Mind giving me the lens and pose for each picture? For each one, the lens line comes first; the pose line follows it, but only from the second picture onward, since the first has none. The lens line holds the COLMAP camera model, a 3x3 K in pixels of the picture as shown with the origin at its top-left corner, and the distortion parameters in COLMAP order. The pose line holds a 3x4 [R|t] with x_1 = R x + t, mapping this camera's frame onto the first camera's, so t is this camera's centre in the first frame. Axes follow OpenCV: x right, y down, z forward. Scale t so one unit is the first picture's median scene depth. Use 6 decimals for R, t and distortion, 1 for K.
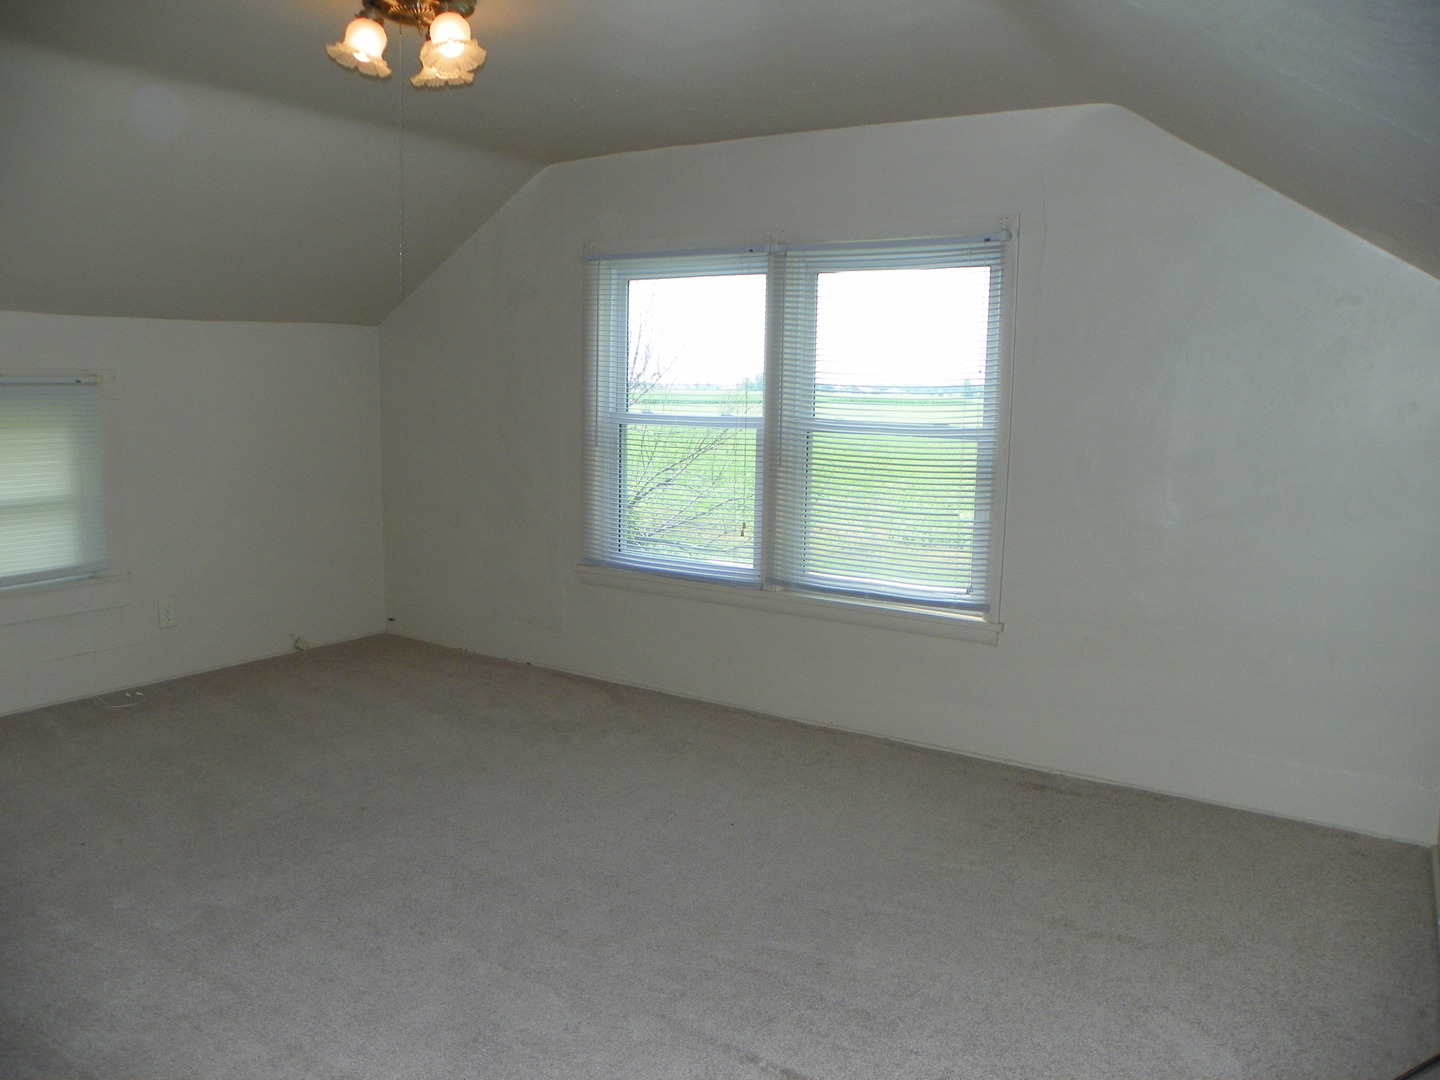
lens RADIAL K [[1079.4, 0, 720.0], [0, 1079.4, 540.0], [0, 0, 1]] dist [-0.131286, 0.081409]
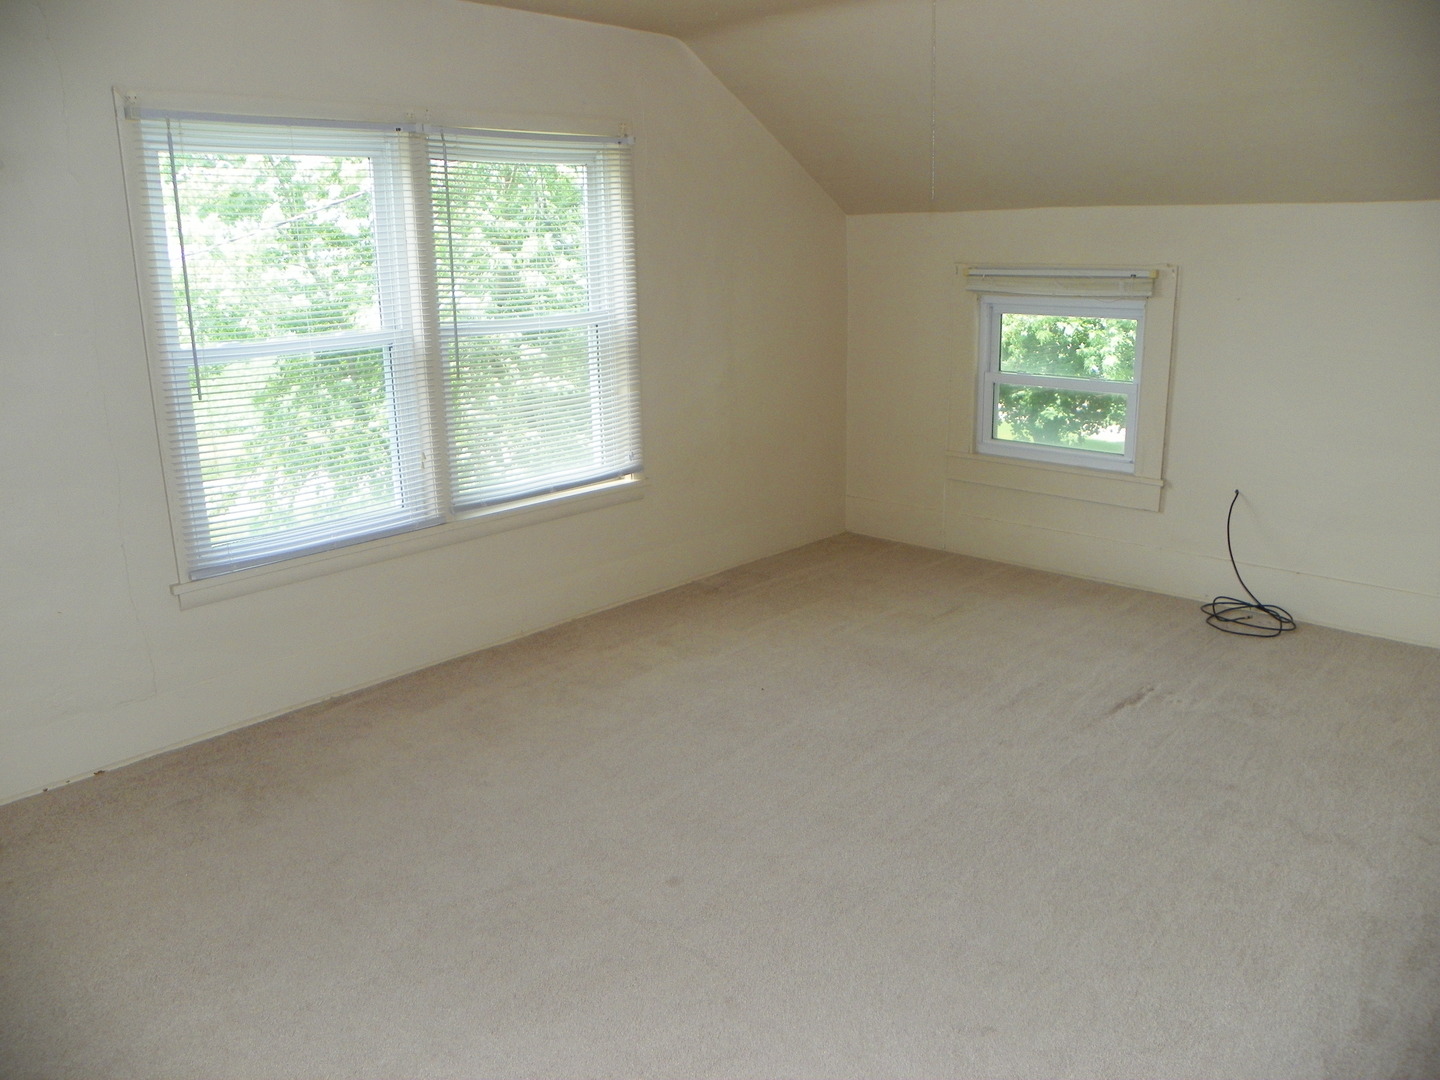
lens RADIAL K [[1079.4, 0, 720.0], [0, 1079.4, 540.0], [0, 0, 1]] dist [-0.131286, 0.081409]
pose [[0.183561, -0.276217, 0.943403, -0.767096], [0.173219, 0.953782, 0.245552, -0.119251], [-0.967626, 0.118341, 0.222923, 0.595792]]
